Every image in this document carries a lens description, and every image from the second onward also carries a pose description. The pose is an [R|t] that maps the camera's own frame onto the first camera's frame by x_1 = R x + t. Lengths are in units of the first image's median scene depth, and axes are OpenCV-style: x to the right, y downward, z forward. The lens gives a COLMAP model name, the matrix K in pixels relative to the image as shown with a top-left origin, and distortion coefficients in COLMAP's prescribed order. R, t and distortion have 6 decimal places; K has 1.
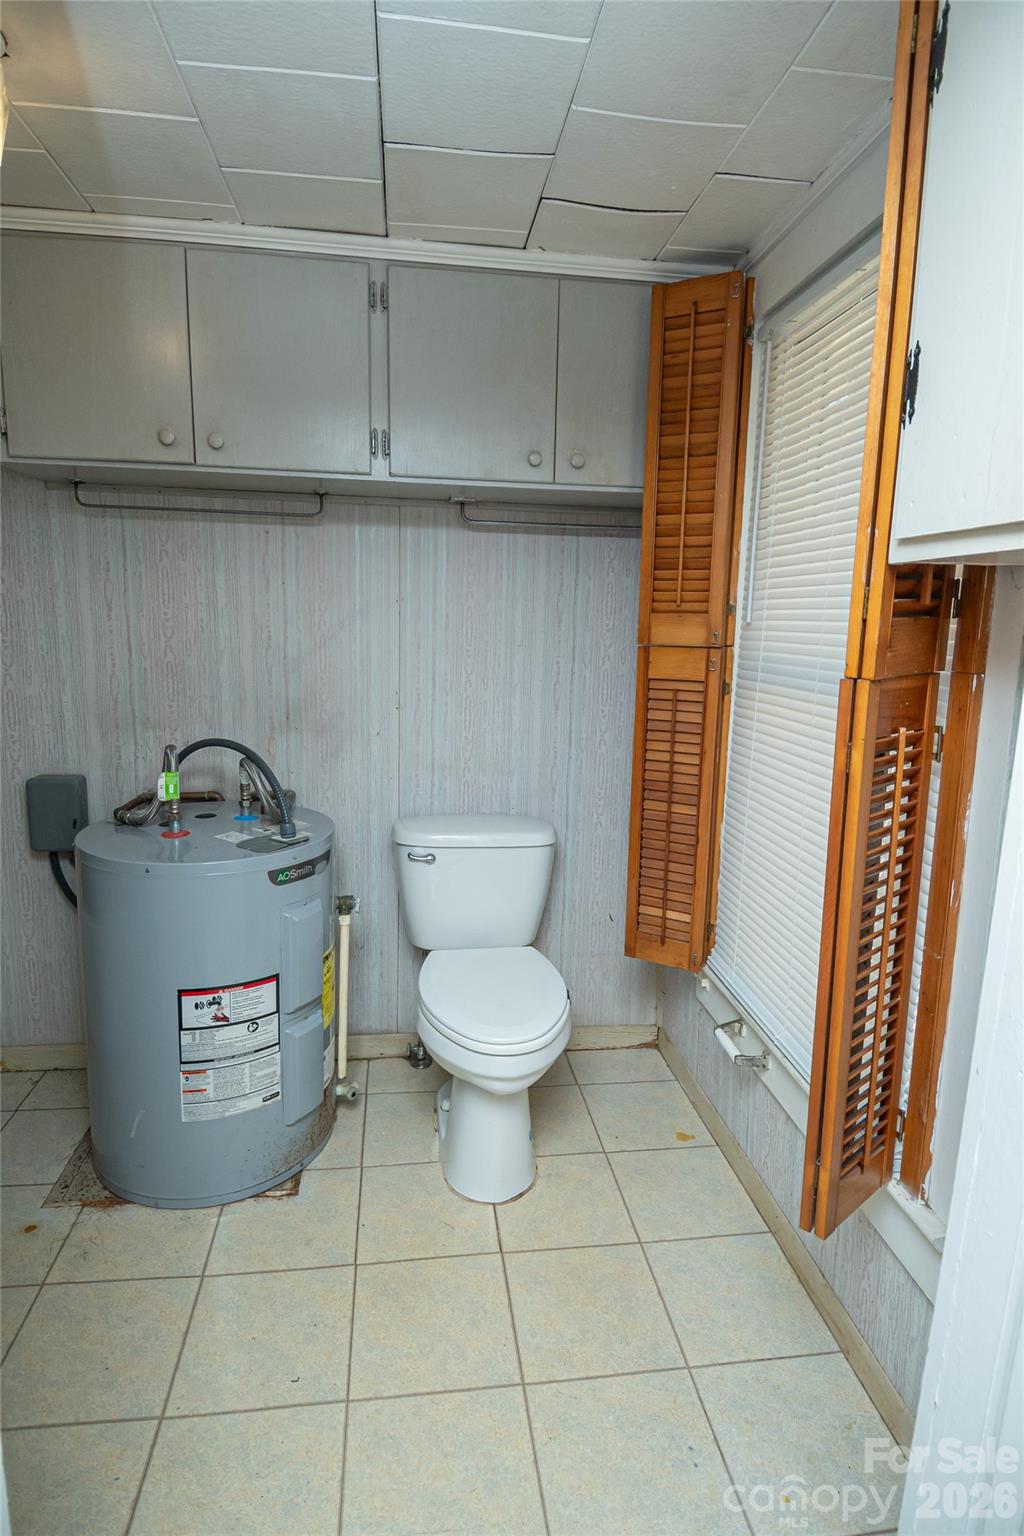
lens RADIAL K [[807.6, 0, 509.7], [0, 807.6, 764.2], [0, 0, 1]] dist [-0.015197, -0.002905]
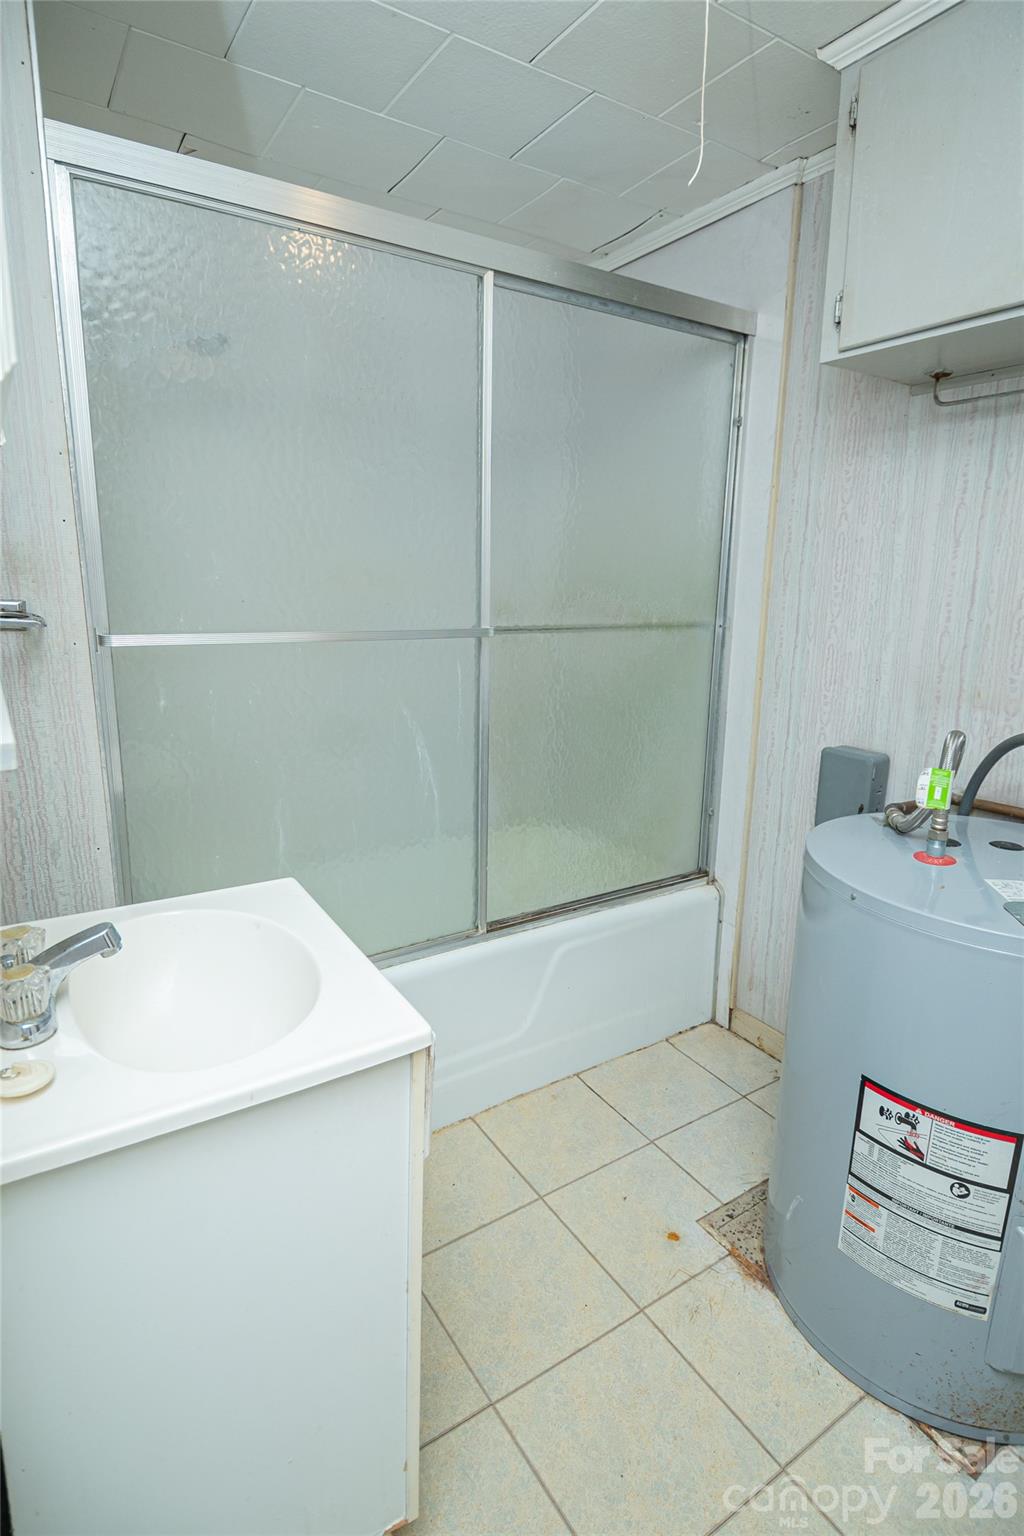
lens RADIAL K [[807.6, 0, 511.3], [0, 807.6, 751.4], [0, 0, 1]] dist [-0.015197, -0.002905]
pose [[0.434413, 0.172645, -0.884013, 0.021205], [-0.165109, 0.980091, 0.110272, -0.020067], [0.885451, 0.098055, 0.454270, 0.366511]]
